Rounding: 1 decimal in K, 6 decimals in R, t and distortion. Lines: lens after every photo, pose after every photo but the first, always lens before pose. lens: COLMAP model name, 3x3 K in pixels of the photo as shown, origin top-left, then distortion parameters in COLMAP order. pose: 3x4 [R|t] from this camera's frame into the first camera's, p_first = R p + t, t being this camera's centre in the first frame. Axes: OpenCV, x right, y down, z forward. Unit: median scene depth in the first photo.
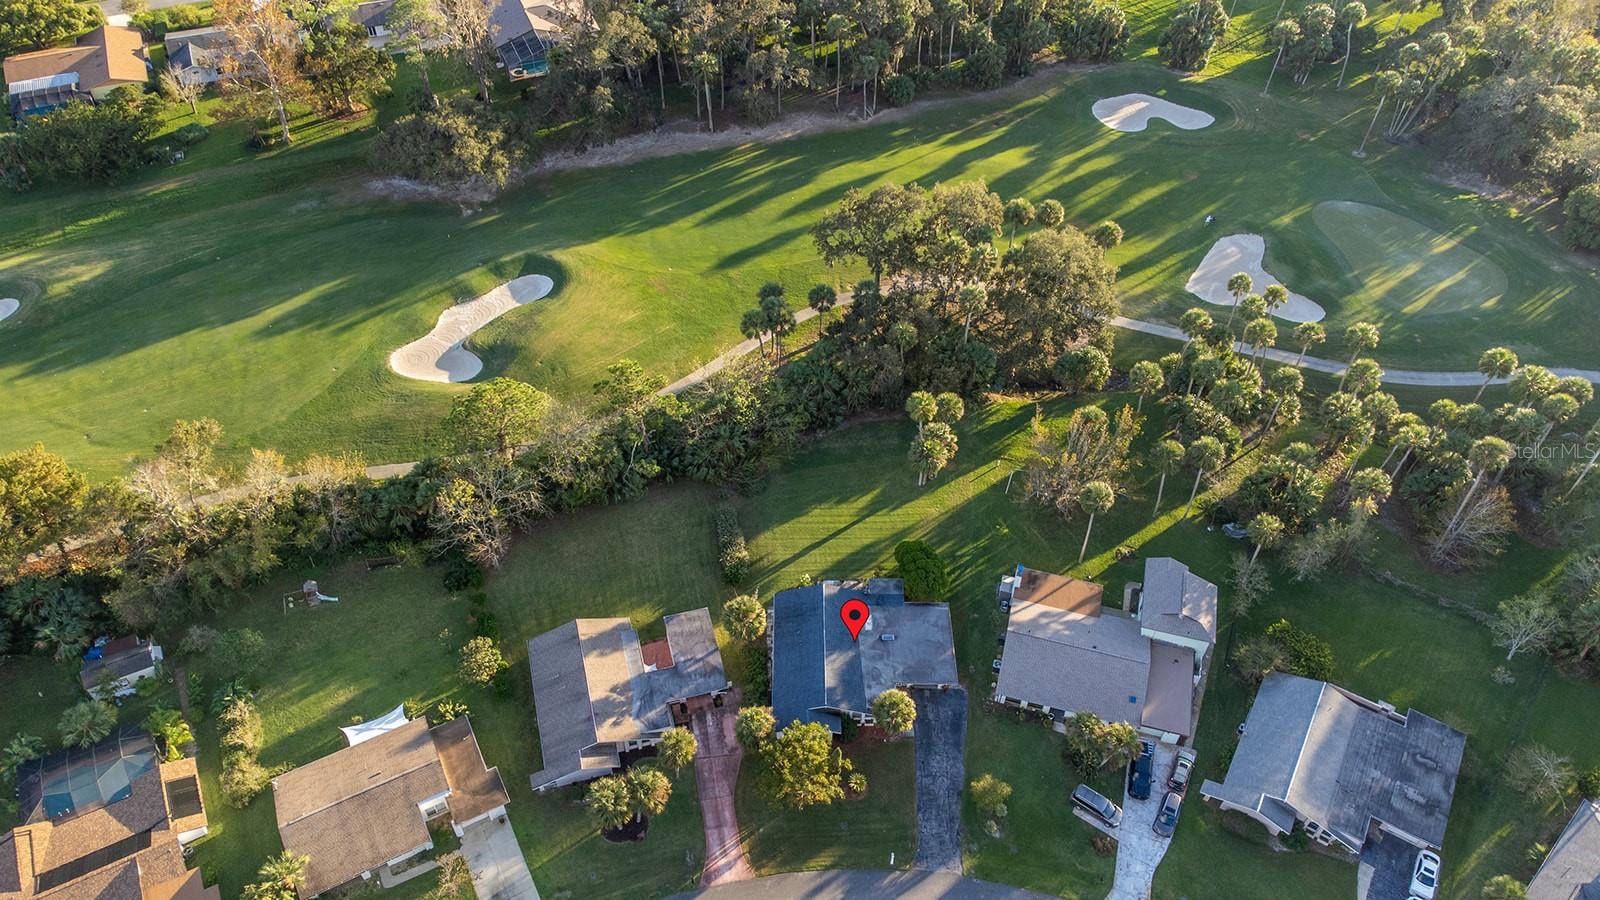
lens RADIAL K [[1214.9, 0, 800.0], [0, 1214.9, 450.0], [0, 0, 1]] dist [0.004092, 0.087735]
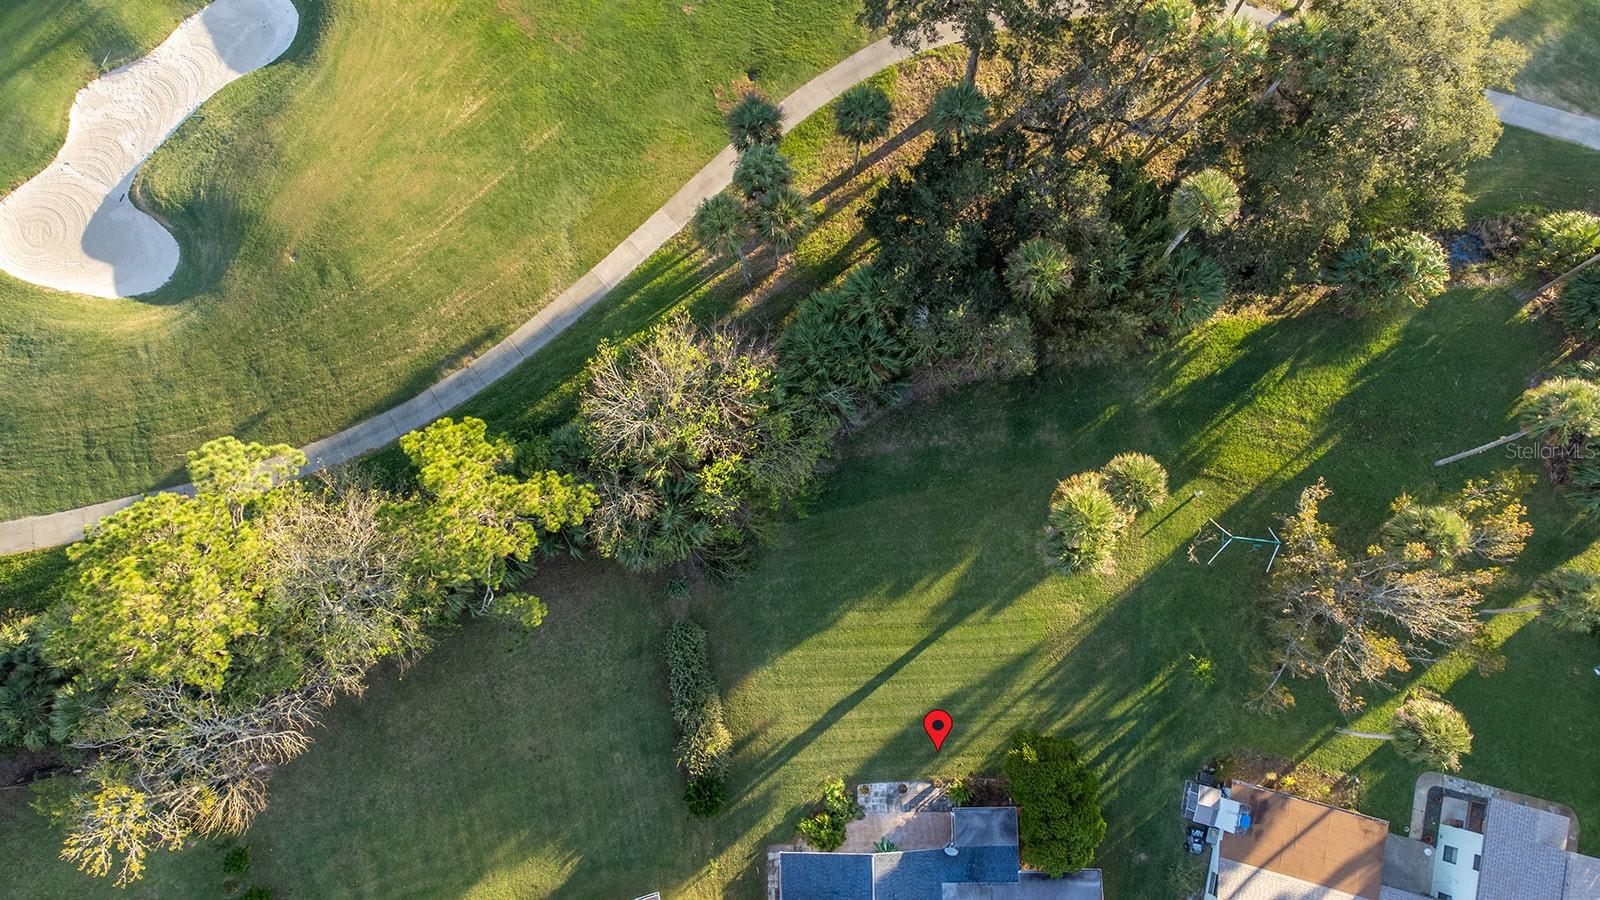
lens RADIAL K [[1214.9, 0, 800.0], [0, 1214.9, 450.0], [0, 0, 1]] dist [0.004092, 0.087735]
pose [[0.999874, -0.015361, 0.003990, -0.010944], [0.010724, 0.839270, 0.543609, -0.307912], [-0.011699, -0.543498, 0.839329, 0.601785]]
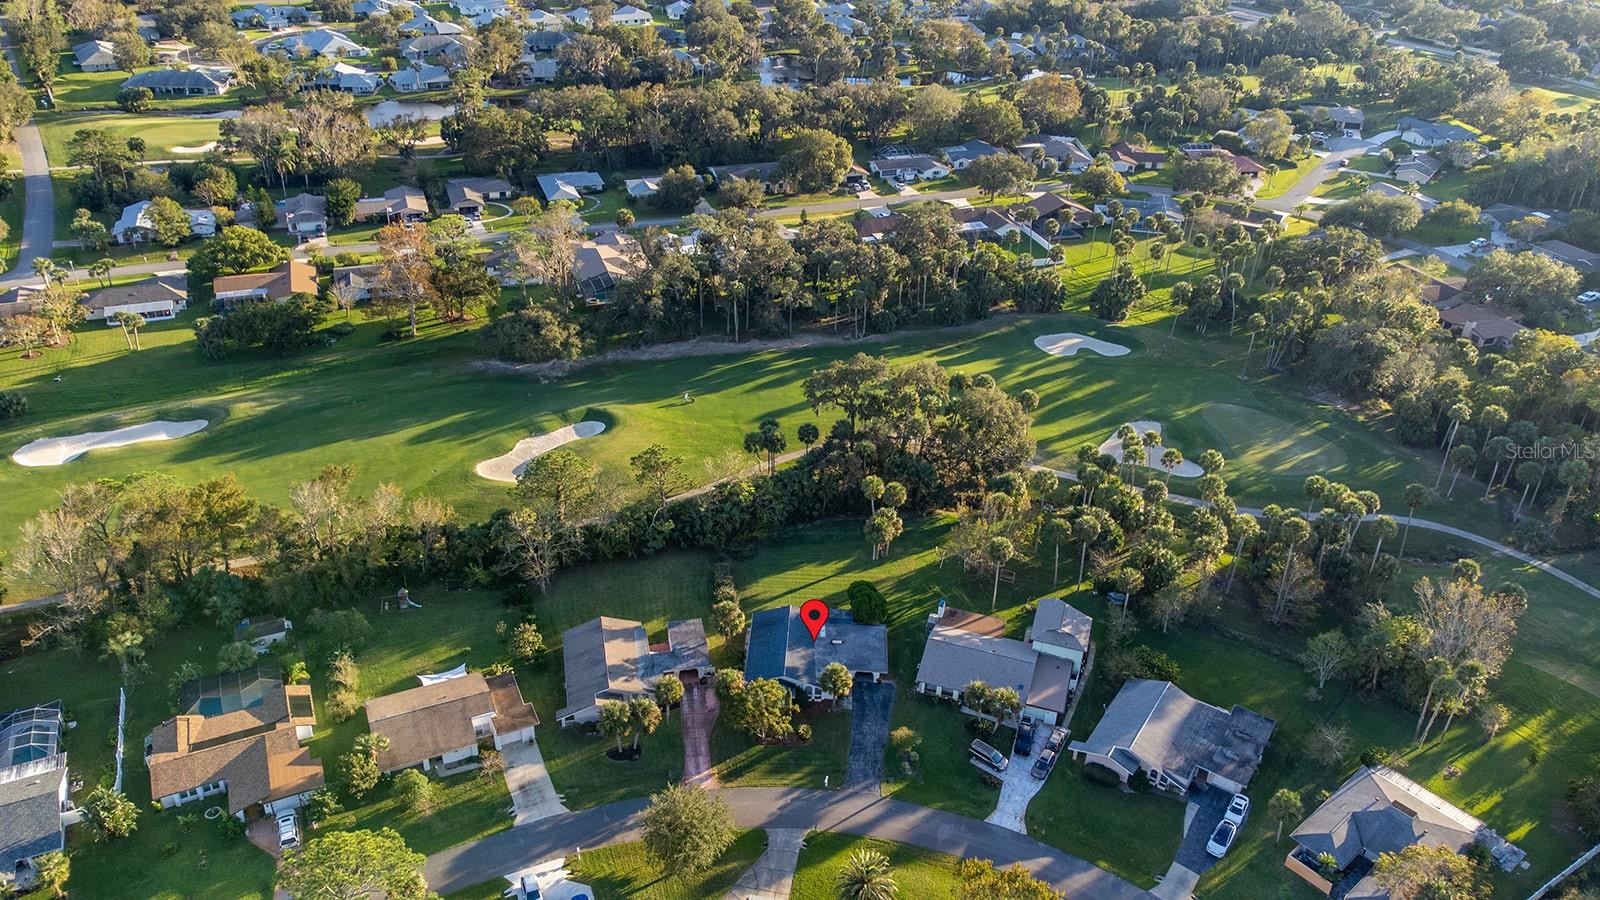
lens RADIAL K [[1236.6, 0, 800.0], [0, 1236.6, 450.0], [0, 0, 1]] dist [0.071372, -0.159553]
pose [[0.998351, 0.041493, -0.039660, 0.070600], [-0.051459, 0.953115, -0.298201, 0.327392], [0.025427, 0.299750, 0.953679, -0.305049]]
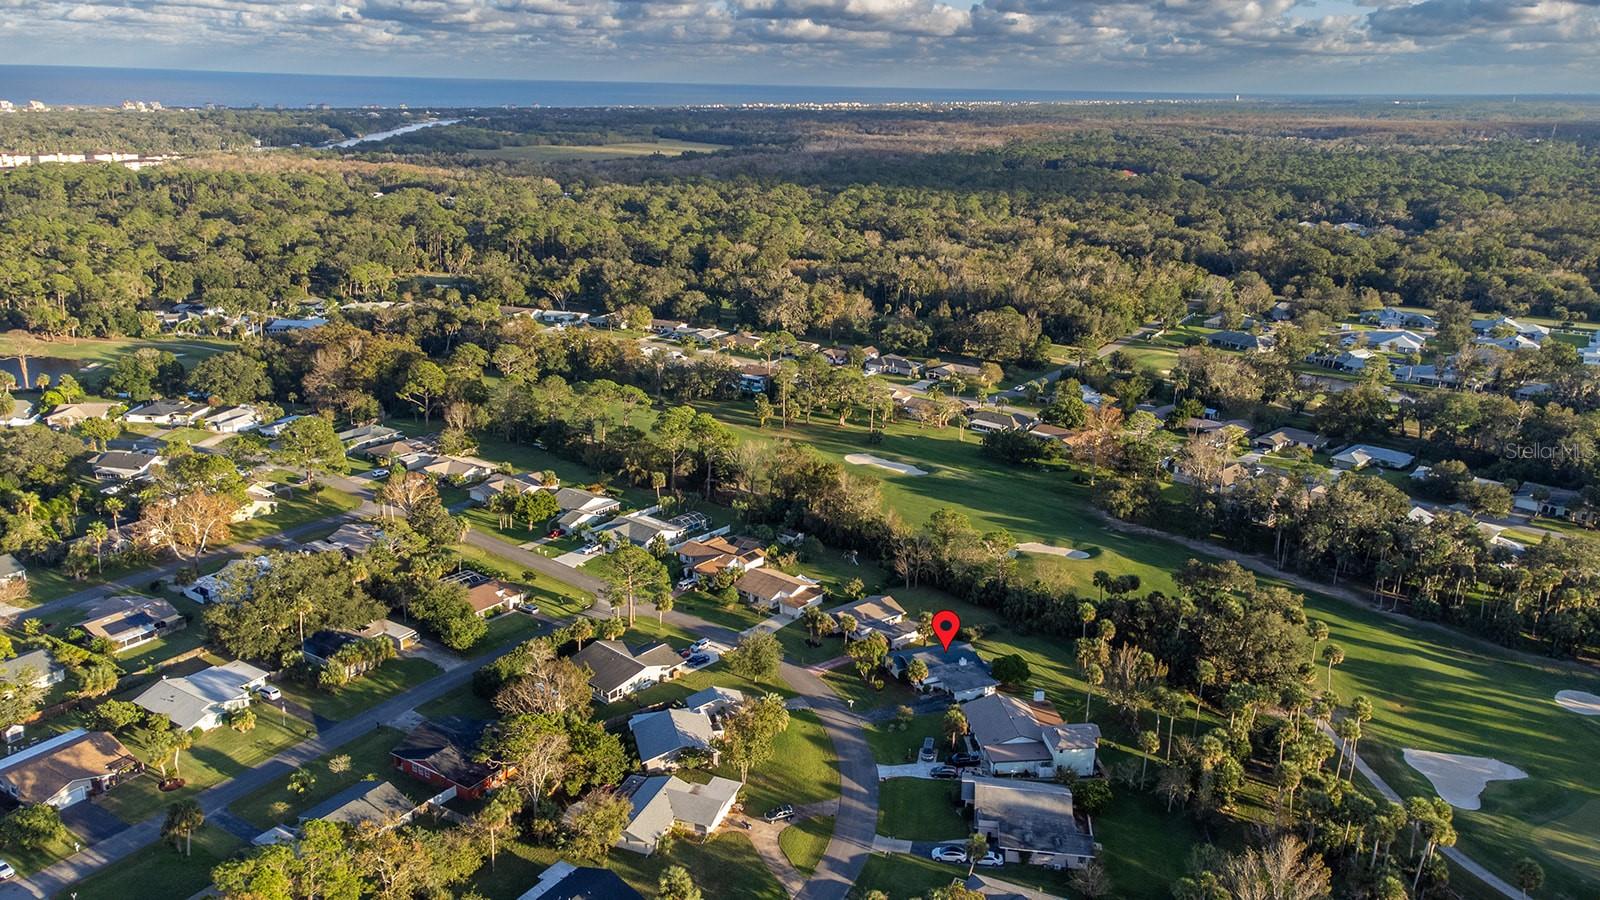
lens RADIAL K [[1214.9, 0, 800.0], [0, 1214.9, 450.0], [0, 0, 1]] dist [0.004092, 0.087735]
pose [[0.364079, 0.259400, -0.894516, 1.426246], [-0.692332, 0.717813, -0.073629, 0.200729], [0.622995, 0.646109, 0.440931, -0.159915]]
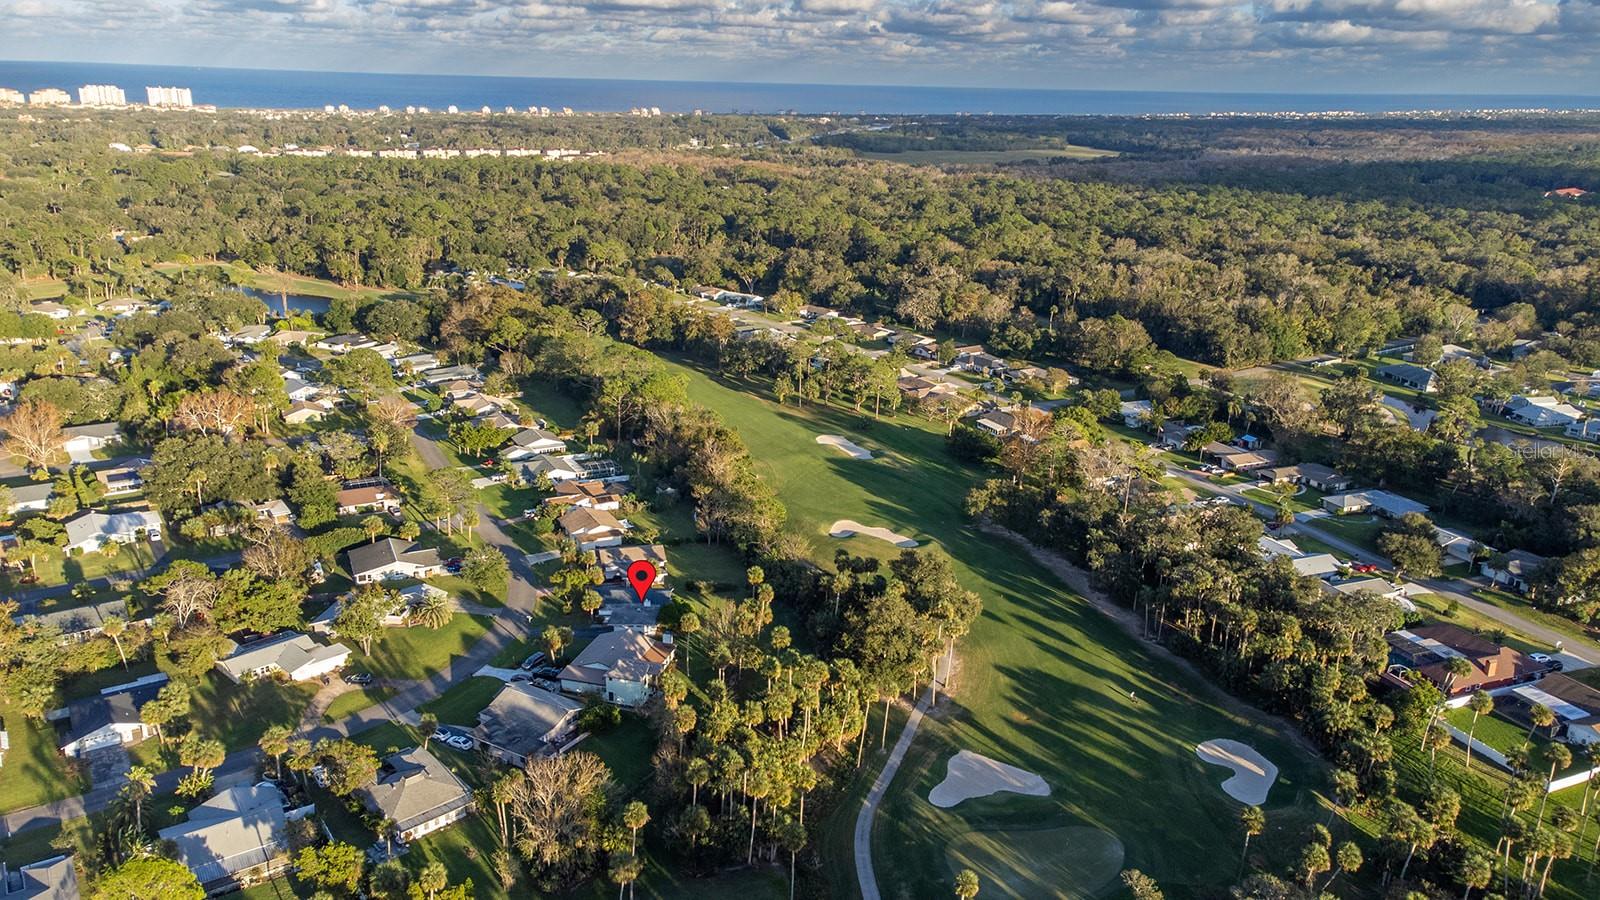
lens RADIAL K [[1214.9, 0, 800.0], [0, 1214.9, 450.0], [0, 0, 1]] dist [0.004092, 0.087735]
pose [[-0.031868, 0.273308, -0.961399, 1.773194], [-0.749334, 0.630006, 0.203938, -0.559812], [0.661425, 0.726908, 0.184722, 0.554828]]
